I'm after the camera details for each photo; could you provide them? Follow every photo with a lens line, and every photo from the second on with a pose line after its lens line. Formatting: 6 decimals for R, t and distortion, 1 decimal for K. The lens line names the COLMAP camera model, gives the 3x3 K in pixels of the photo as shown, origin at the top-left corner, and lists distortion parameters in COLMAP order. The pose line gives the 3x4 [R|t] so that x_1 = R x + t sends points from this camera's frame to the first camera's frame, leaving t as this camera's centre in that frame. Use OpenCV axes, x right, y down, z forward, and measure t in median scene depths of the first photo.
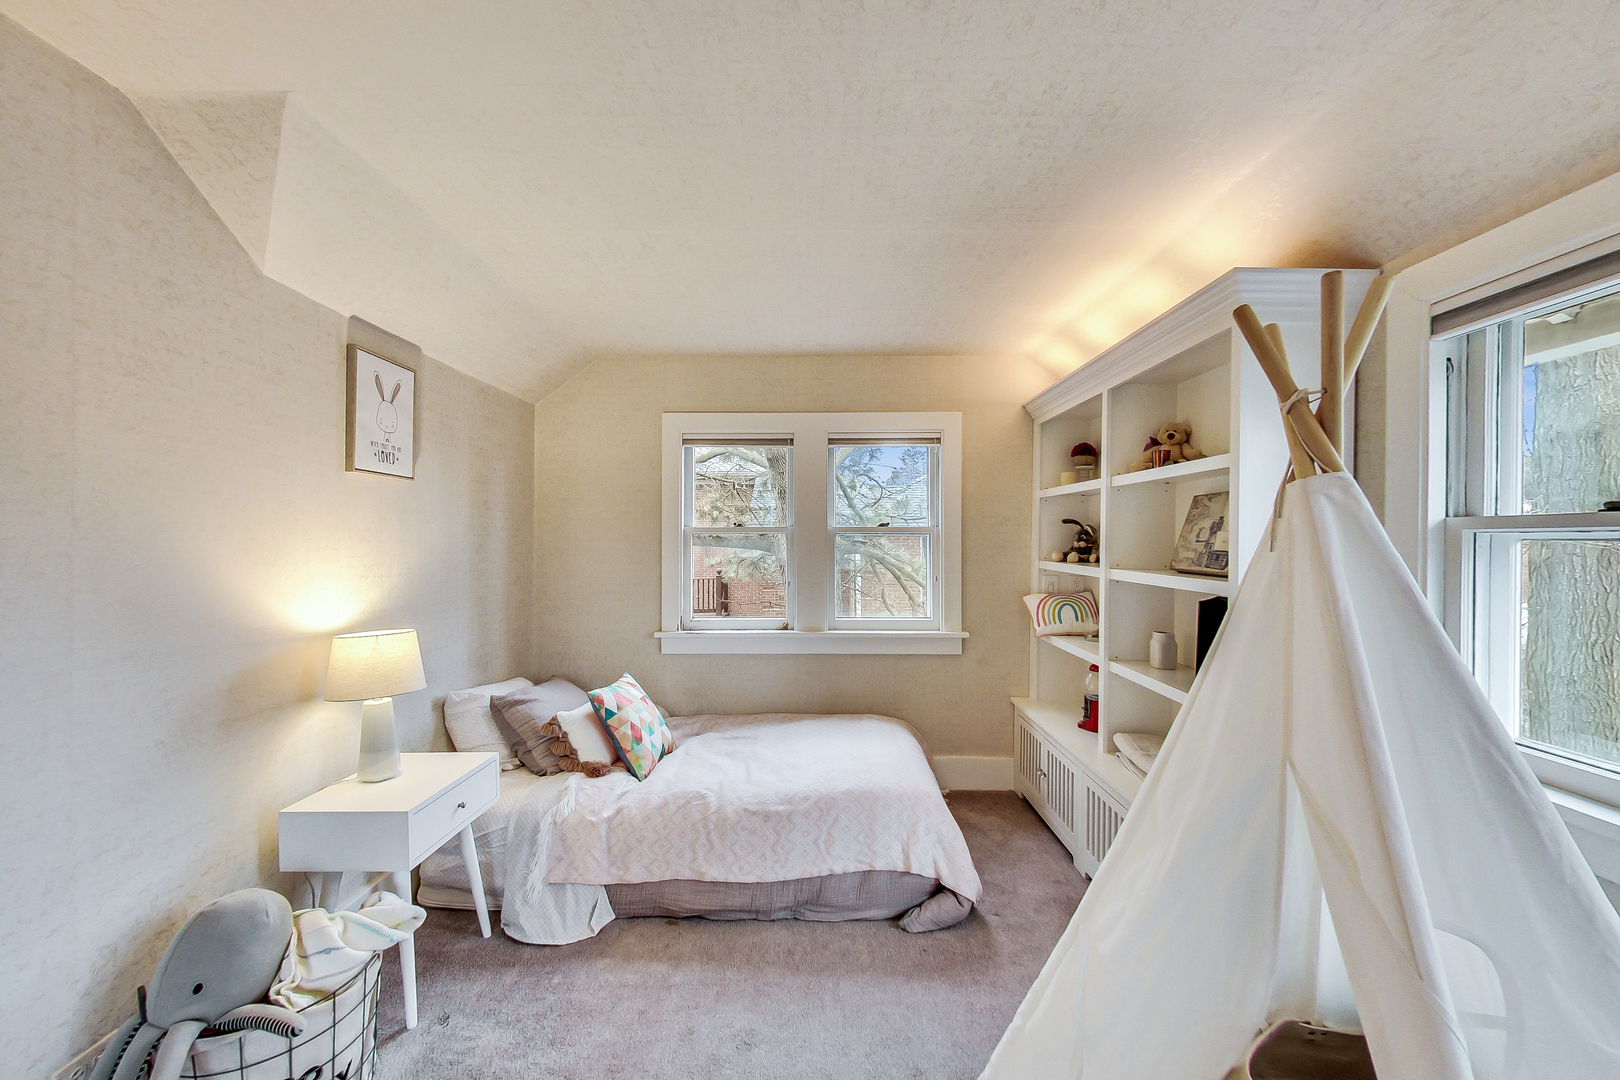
lens RADIAL K [[630.3, 0, 810.3], [0, 630.3, 538.5], [0, 0, 1]] dist [0.001056, -0.000406]
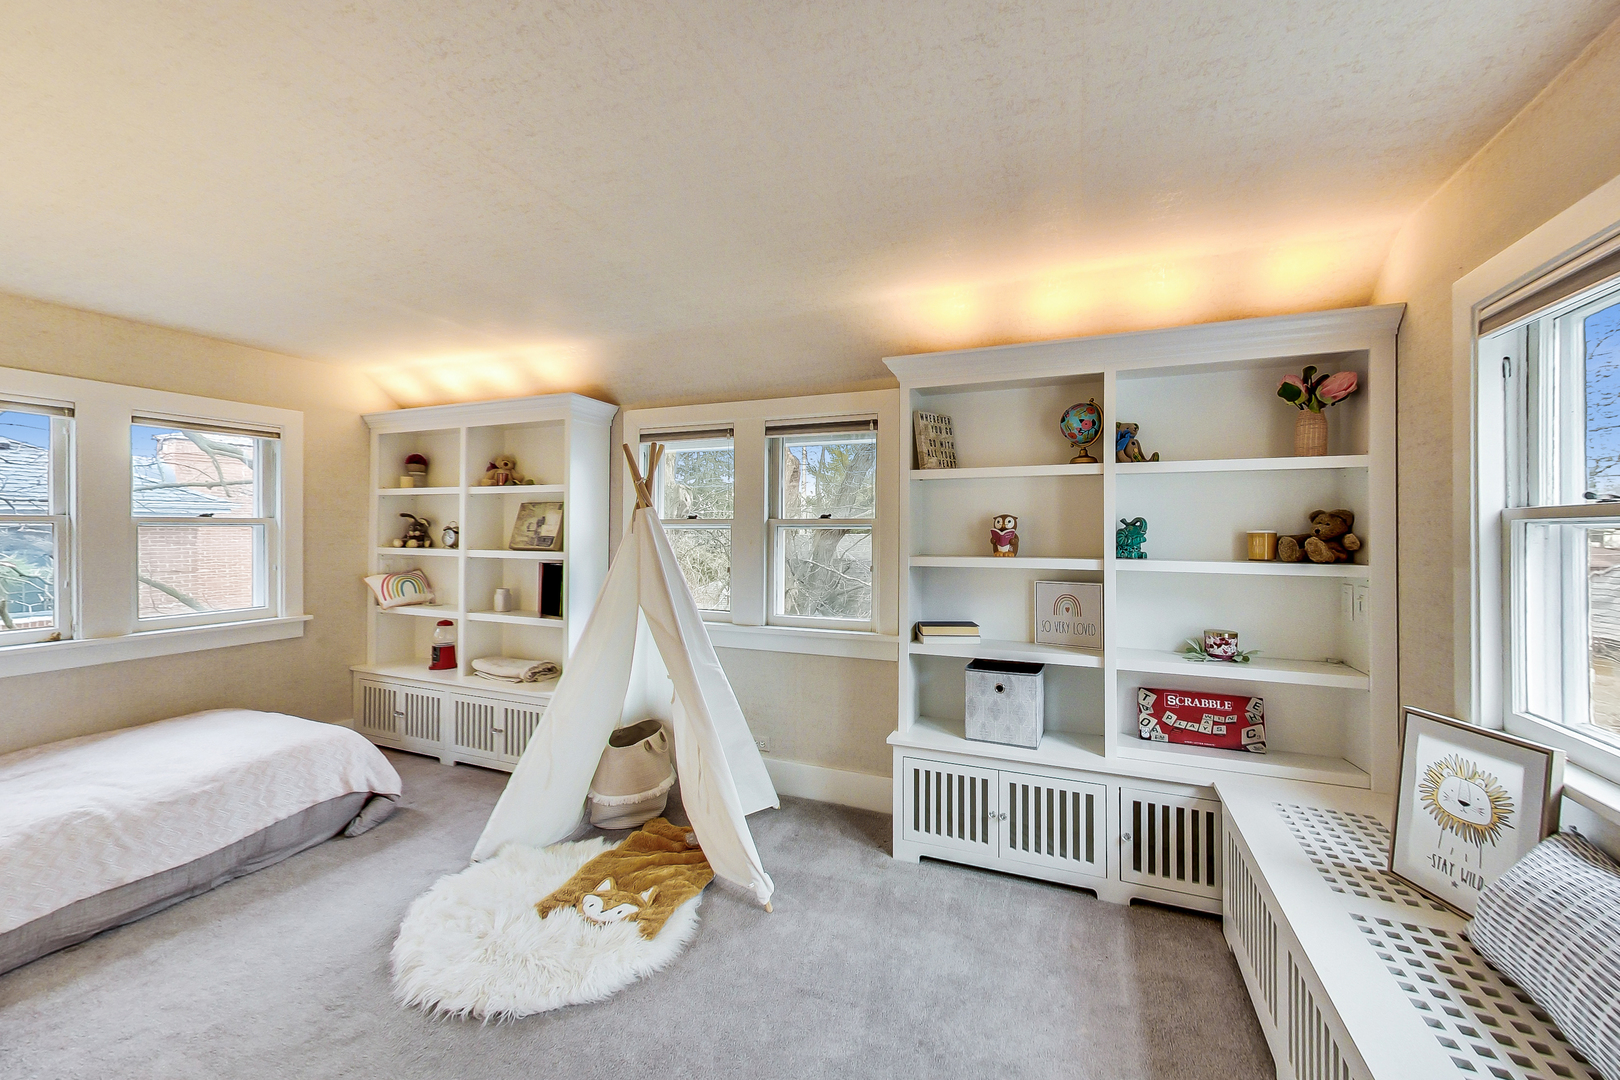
lens RADIAL K [[630.3, 0, 810.3], [0, 630.3, 538.5], [0, 0, 1]] dist [0.001056, -0.000406]
pose [[0.381042, -0.014262, 0.924448, -0.593574], [-0.000037, 0.999881, 0.015441, -0.000775], [-0.924558, -0.005918, 0.380996, -0.303629]]
